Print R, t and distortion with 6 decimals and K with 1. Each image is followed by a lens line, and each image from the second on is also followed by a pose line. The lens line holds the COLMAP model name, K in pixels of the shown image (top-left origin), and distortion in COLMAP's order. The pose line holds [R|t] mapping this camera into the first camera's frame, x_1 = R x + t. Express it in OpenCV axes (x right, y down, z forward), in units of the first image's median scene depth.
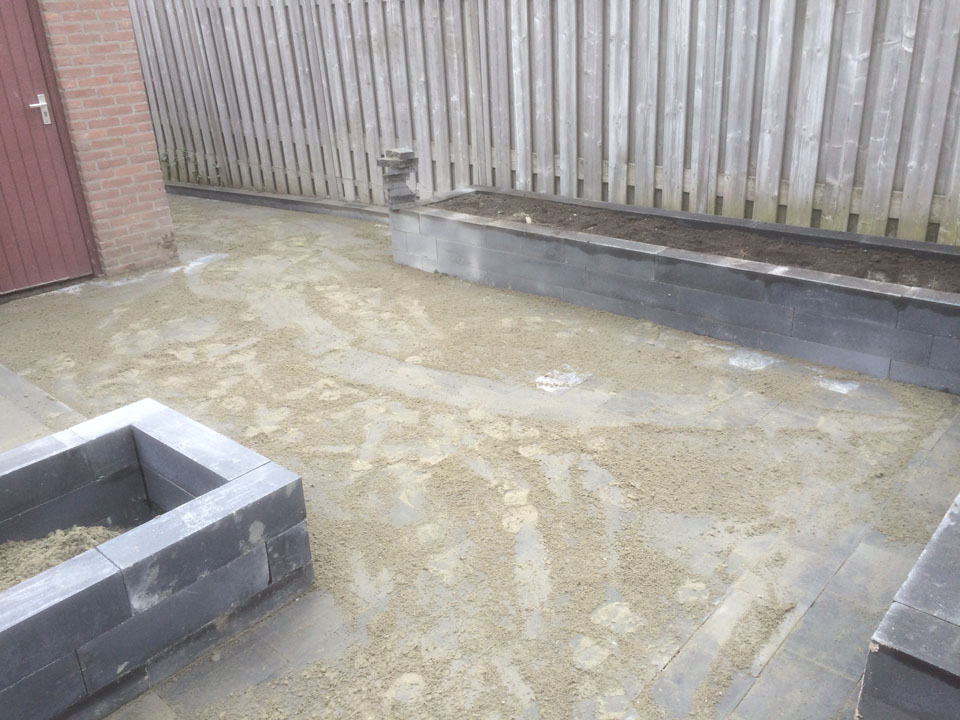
lens RADIAL K [[820.6, 0, 480.0], [0, 820.6, 360.0], [0, 0, 1]] dist [0.073109, -0.093390]
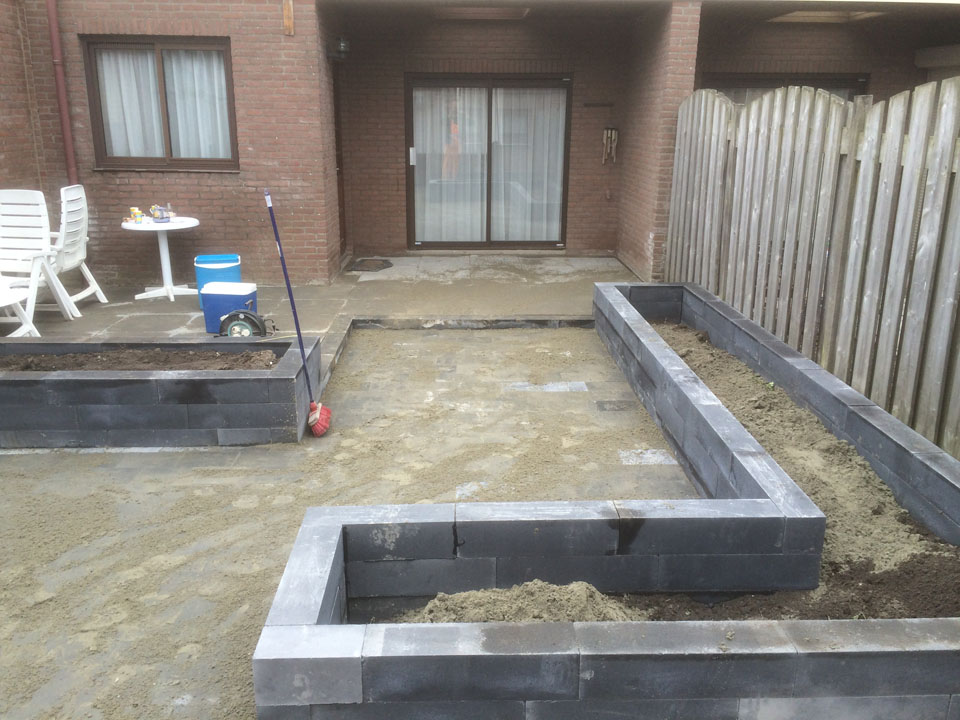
lens RADIAL K [[820.6, 0, 480.0], [0, 820.6, 360.0], [0, 0, 1]] dist [0.073109, -0.093390]
pose [[-0.684779, -0.168306, 0.709049, -0.701381], [0.319003, 0.805566, 0.499300, -0.326182], [-0.655221, 0.568099, -0.497945, 0.745429]]
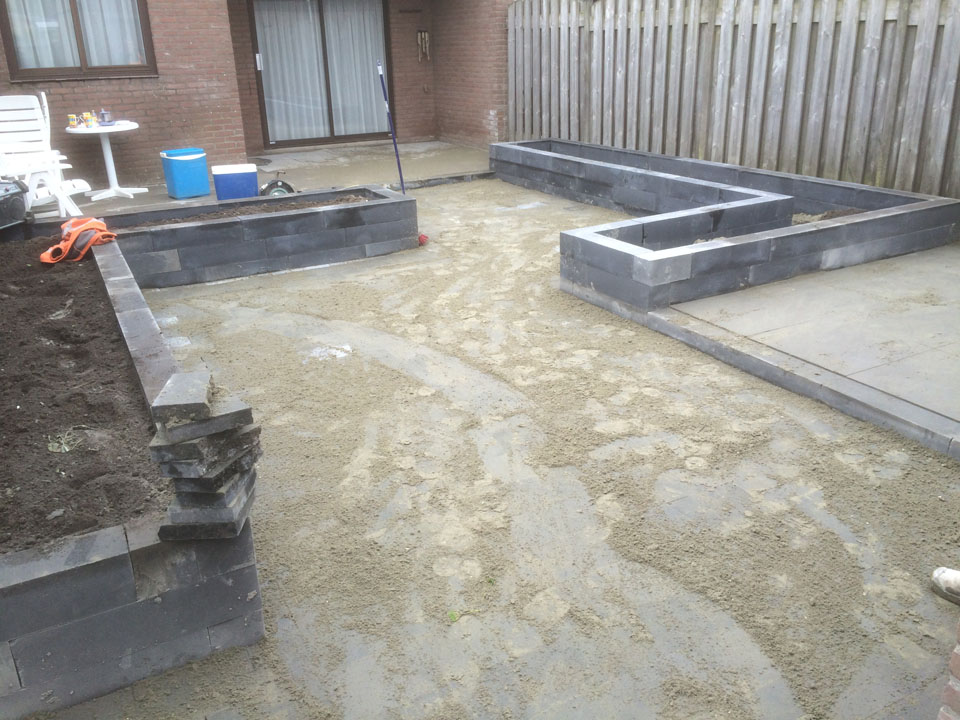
lens RADIAL K [[820.6, 0, 480.0], [0, 820.6, 360.0], [0, 0, 1]] dist [0.073109, -0.093390]
pose [[-0.934549, -0.058628, 0.350971, -0.444650], [0.207462, 0.711573, 0.671285, -0.614098], [-0.289098, 0.700162, -0.652837, 1.506753]]
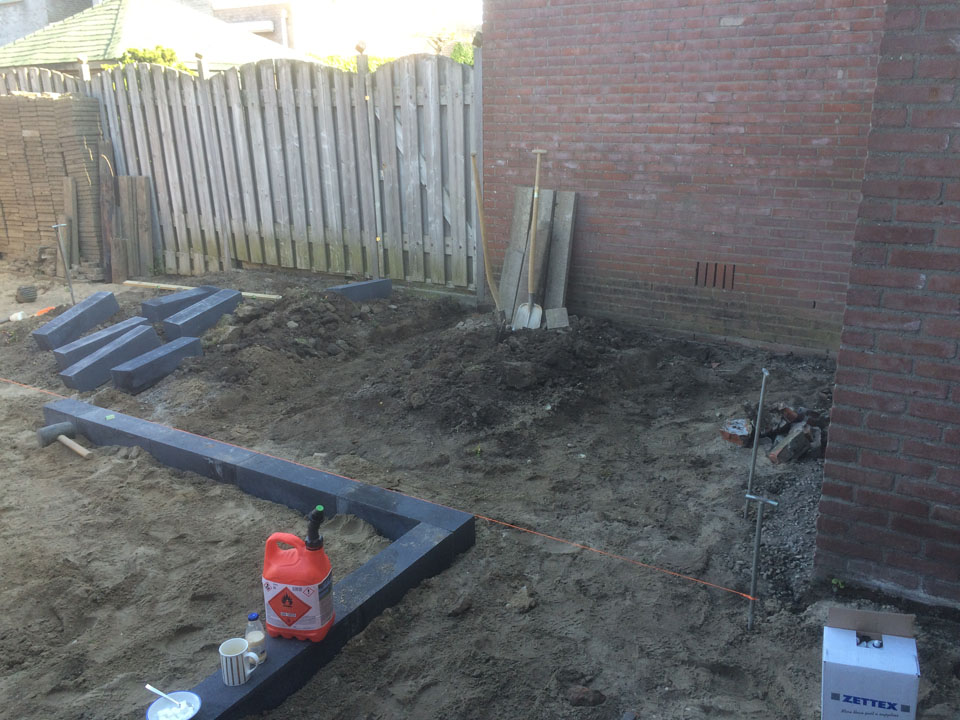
lens RADIAL K [[820.6, 0, 480.0], [0, 820.6, 360.0], [0, 0, 1]] dist [0.073109, -0.093390]
pose [[0.984956, -0.016684, 0.171998, 0.529514], [0.036908, 0.992672, -0.115066, 0.263536], [-0.168818, 0.119683, 0.978354, -0.644906]]
